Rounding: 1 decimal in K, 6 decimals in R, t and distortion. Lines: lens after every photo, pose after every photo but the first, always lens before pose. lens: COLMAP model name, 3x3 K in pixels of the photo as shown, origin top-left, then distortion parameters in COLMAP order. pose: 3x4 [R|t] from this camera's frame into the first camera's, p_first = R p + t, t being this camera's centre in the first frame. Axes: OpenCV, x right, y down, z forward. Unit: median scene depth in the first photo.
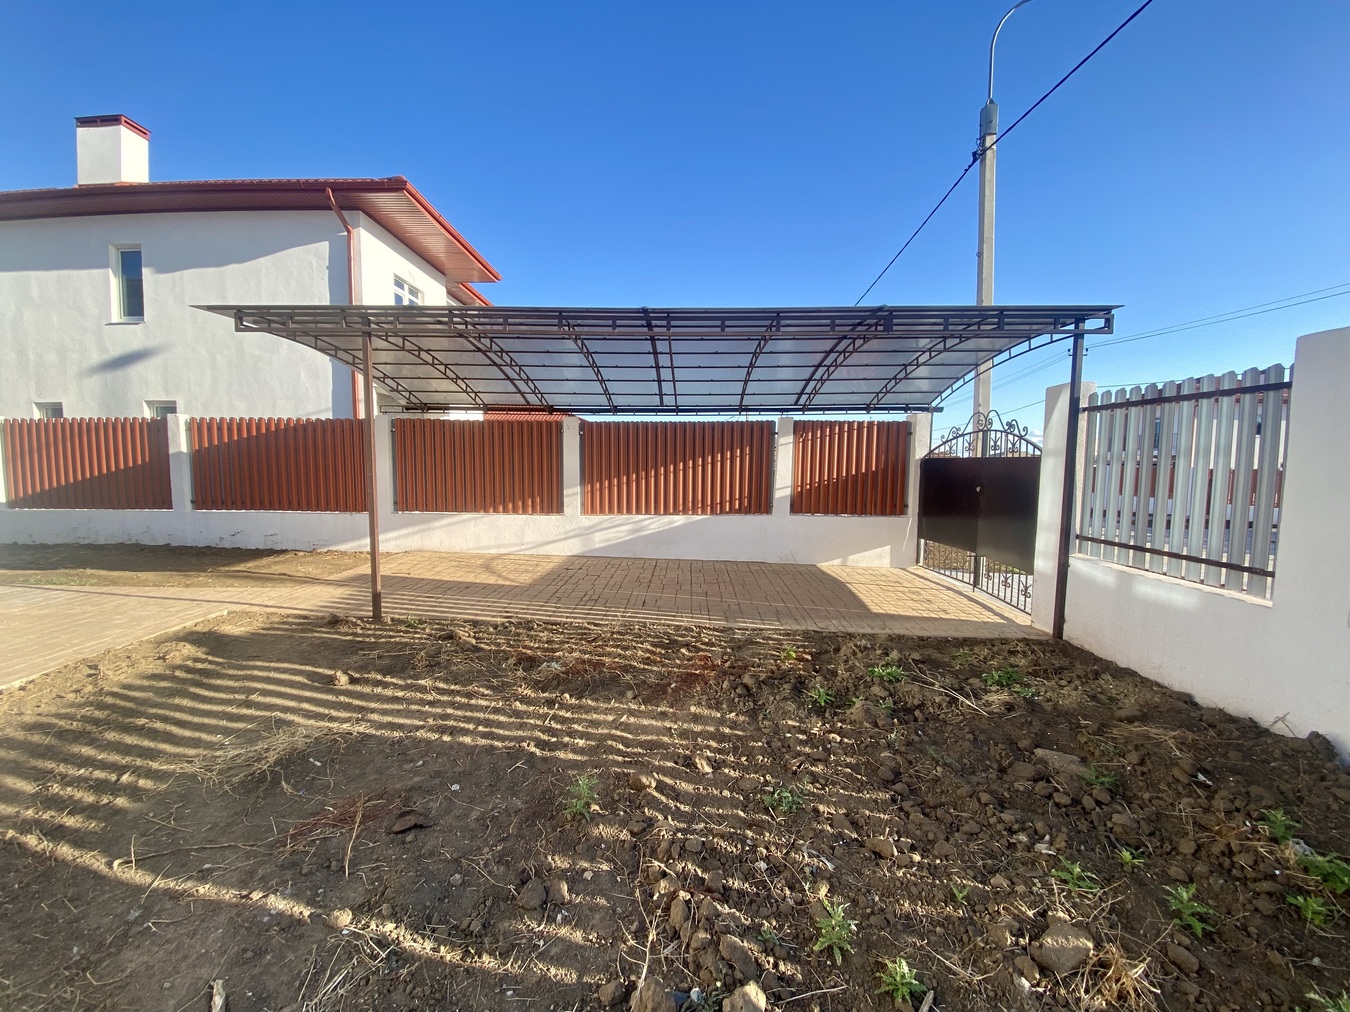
lens RADIAL K [[543.4, 0, 675.0], [0, 543.4, 506.0], [0, 0, 1]] dist [0.021582, -0.020852]
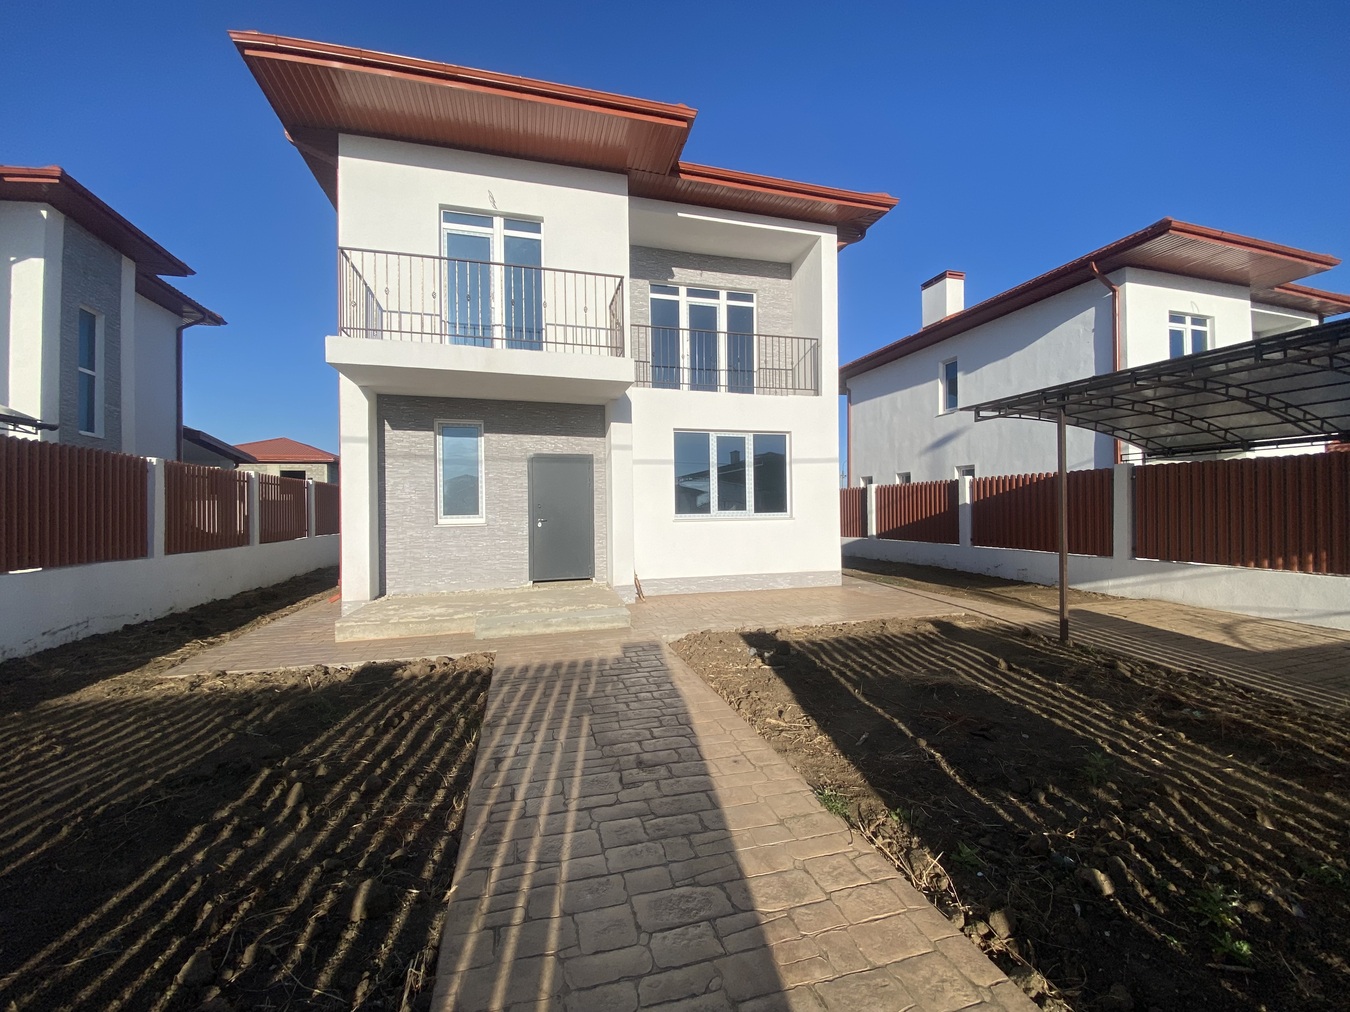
lens RADIAL K [[543.4, 0, 675.0], [0, 543.4, 506.0], [0, 0, 1]] dist [0.021582, -0.020852]
pose [[0.283548, -0.016622, -0.958814, 0.368479], [-0.067549, 0.997020, -0.037261, 0.015667], [0.956576, 0.075332, 0.281580, -0.165300]]
